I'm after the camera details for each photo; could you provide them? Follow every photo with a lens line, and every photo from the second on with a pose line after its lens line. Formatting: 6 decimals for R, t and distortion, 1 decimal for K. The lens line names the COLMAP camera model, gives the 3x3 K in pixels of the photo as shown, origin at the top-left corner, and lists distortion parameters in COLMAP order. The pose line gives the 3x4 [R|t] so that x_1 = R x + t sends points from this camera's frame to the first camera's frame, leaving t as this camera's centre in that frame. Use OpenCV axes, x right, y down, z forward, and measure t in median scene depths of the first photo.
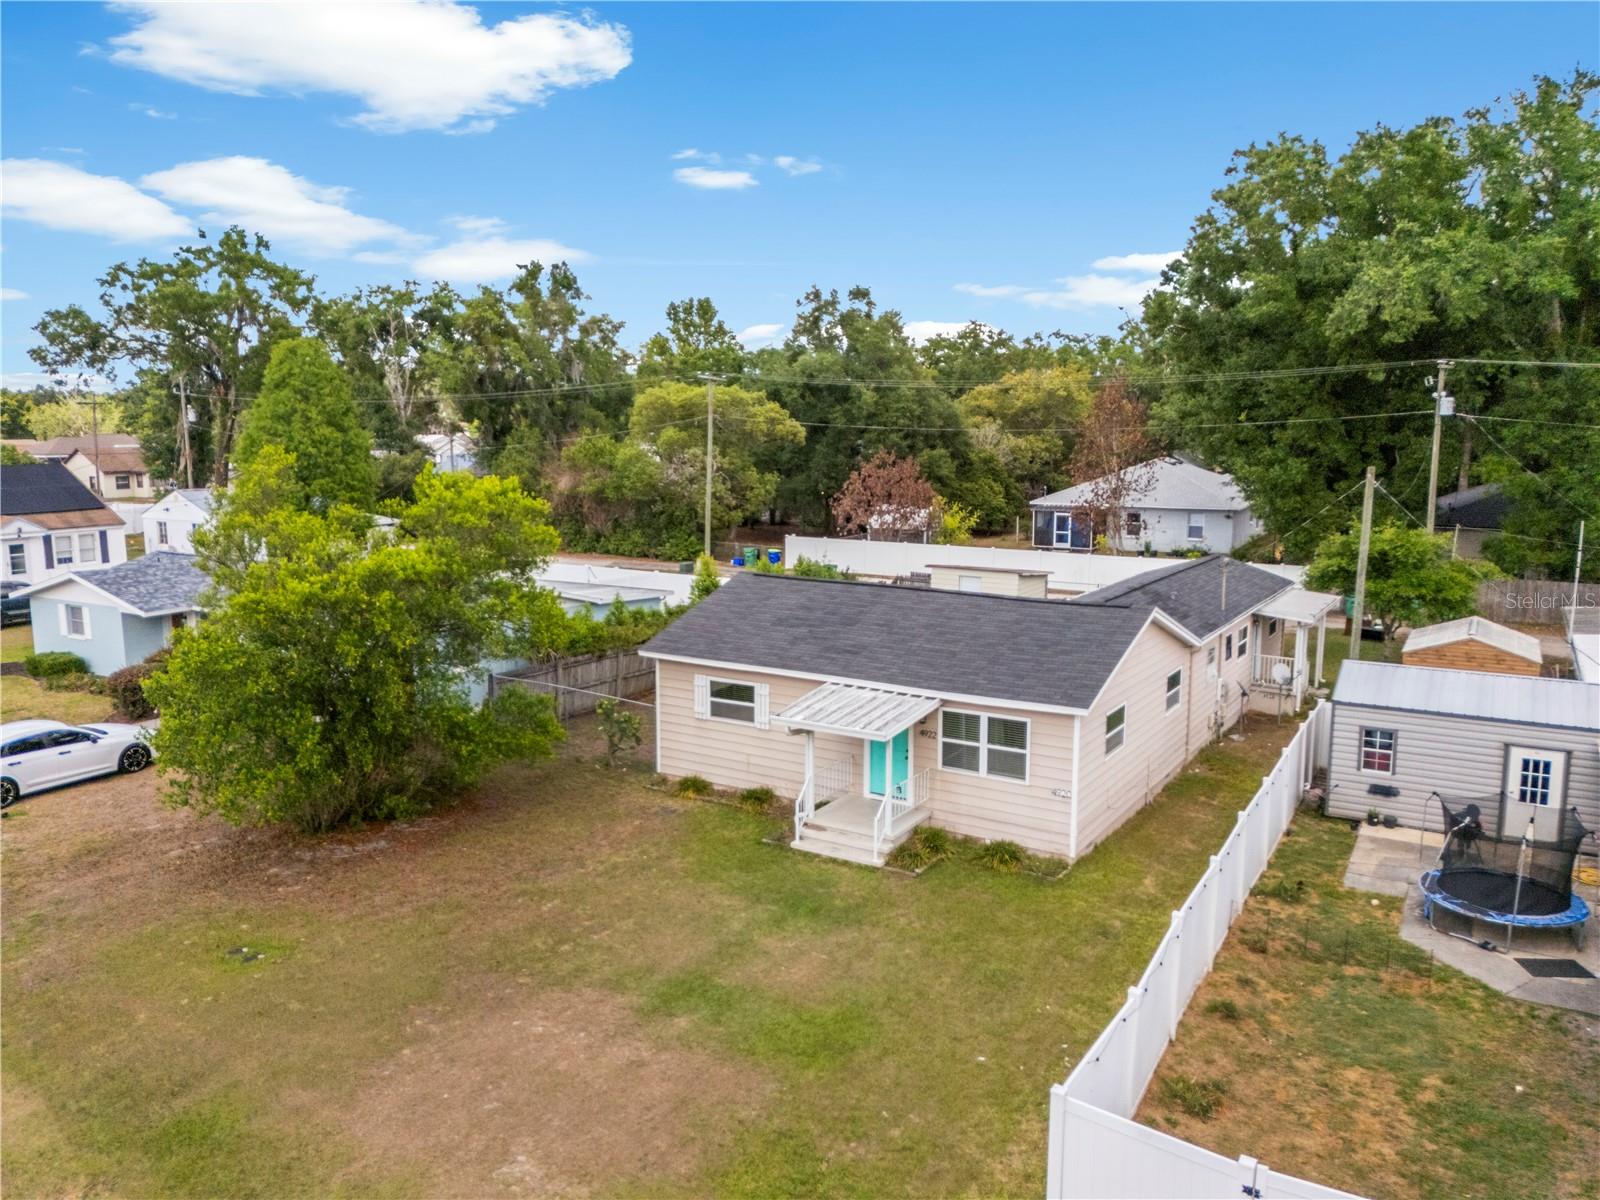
lens RADIAL K [[1168.6, 0, 799.5], [0, 1168.6, 606.9], [0, 0, 1]] dist [0.087281, -0.083466]
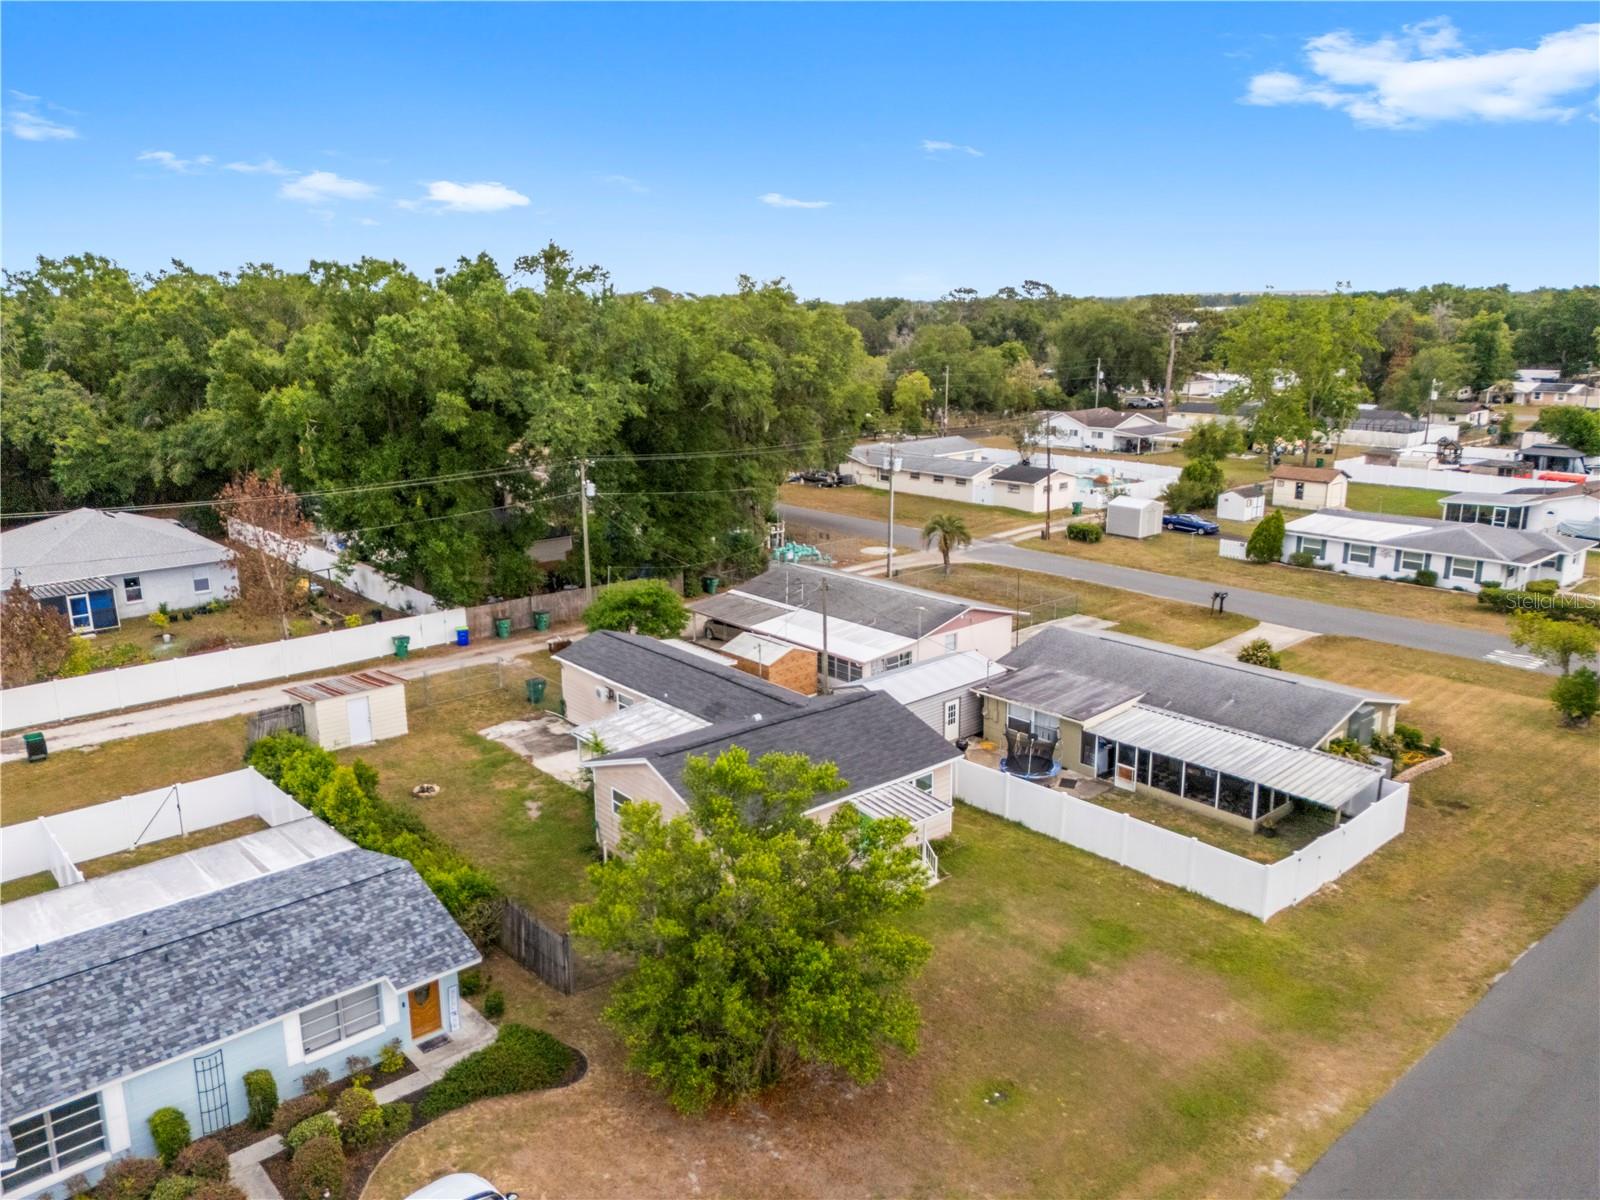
lens RADIAL K [[1168.6, 0, 799.5], [0, 1168.6, 606.9], [0, 0, 1]] dist [0.087281, -0.083466]
pose [[0.307631, -0.237986, 0.921263, -1.310402], [0.155990, 0.967730, 0.197901, -0.480845], [-0.938632, 0.082828, 0.334827, 0.495426]]
